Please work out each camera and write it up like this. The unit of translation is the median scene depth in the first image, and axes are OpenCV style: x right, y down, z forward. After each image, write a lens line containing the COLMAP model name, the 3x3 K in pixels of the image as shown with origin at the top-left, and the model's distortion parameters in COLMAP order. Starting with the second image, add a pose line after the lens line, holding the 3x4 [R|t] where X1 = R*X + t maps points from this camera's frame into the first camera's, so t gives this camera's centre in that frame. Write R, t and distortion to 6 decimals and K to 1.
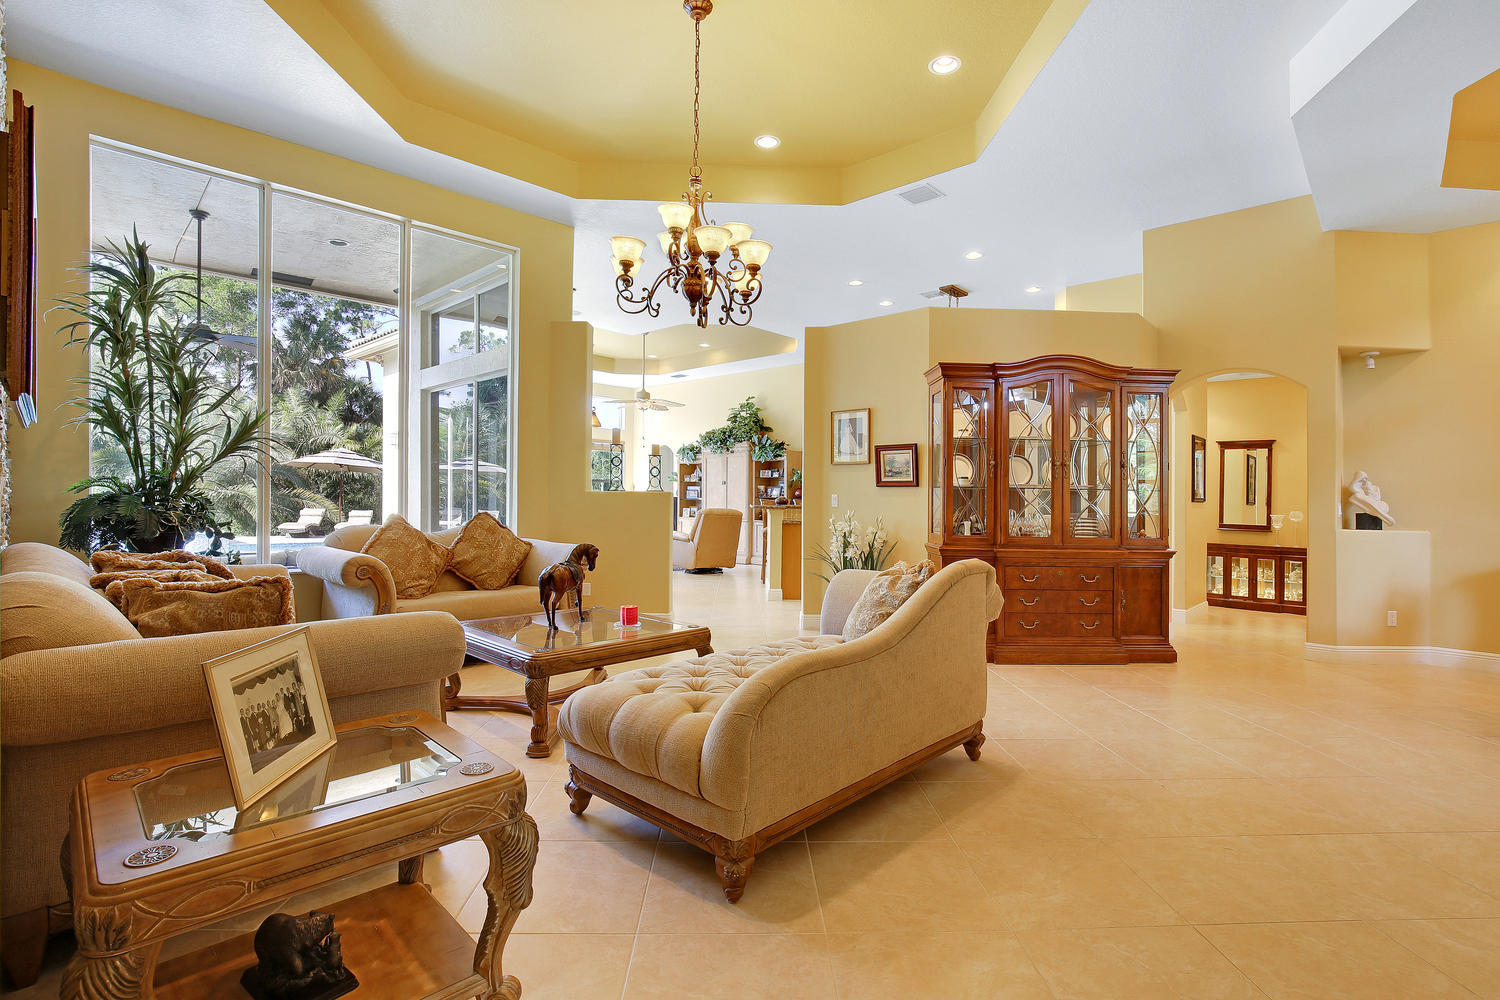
lens RADIAL K [[694.7, 0, 754.6], [0, 694.7, 494.4], [0, 0, 1]] dist [-0.015056, -0.000178]
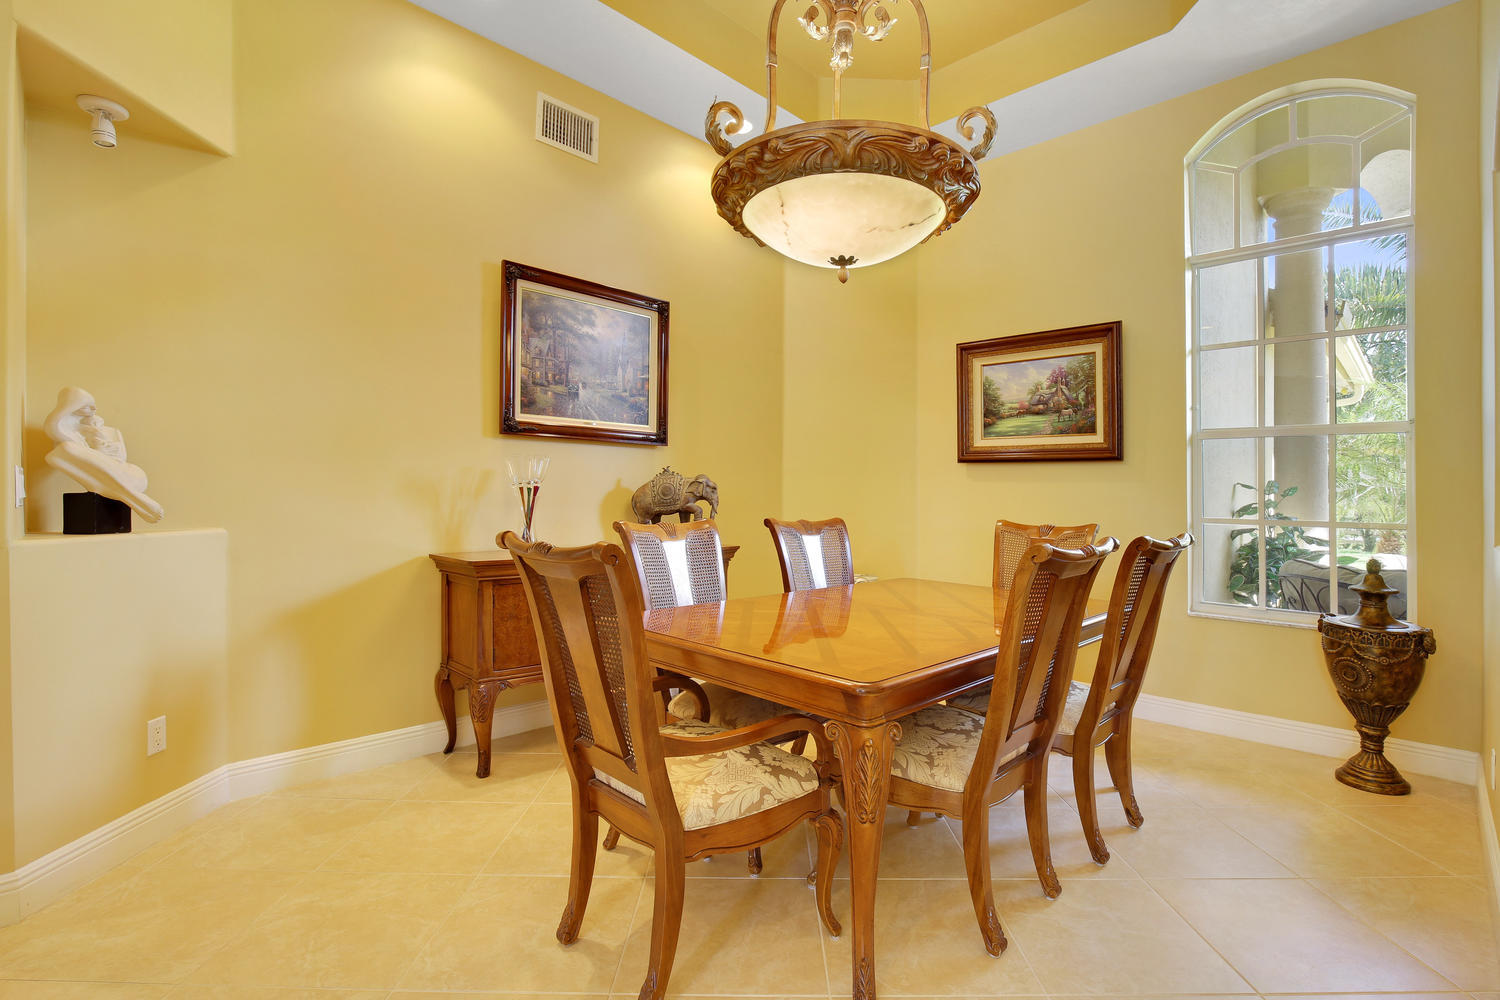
lens RADIAL K [[694.7, 0, 753.0], [0, 694.7, 496.2], [0, 0, 1]] dist [-0.015056, -0.000178]
pose [[0.017669, -0.001104, 0.999843, 0.492058], [-0.000690, 0.999999, 0.001116, 0.028794], [-0.999844, -0.000709, 0.017668, 0.600618]]
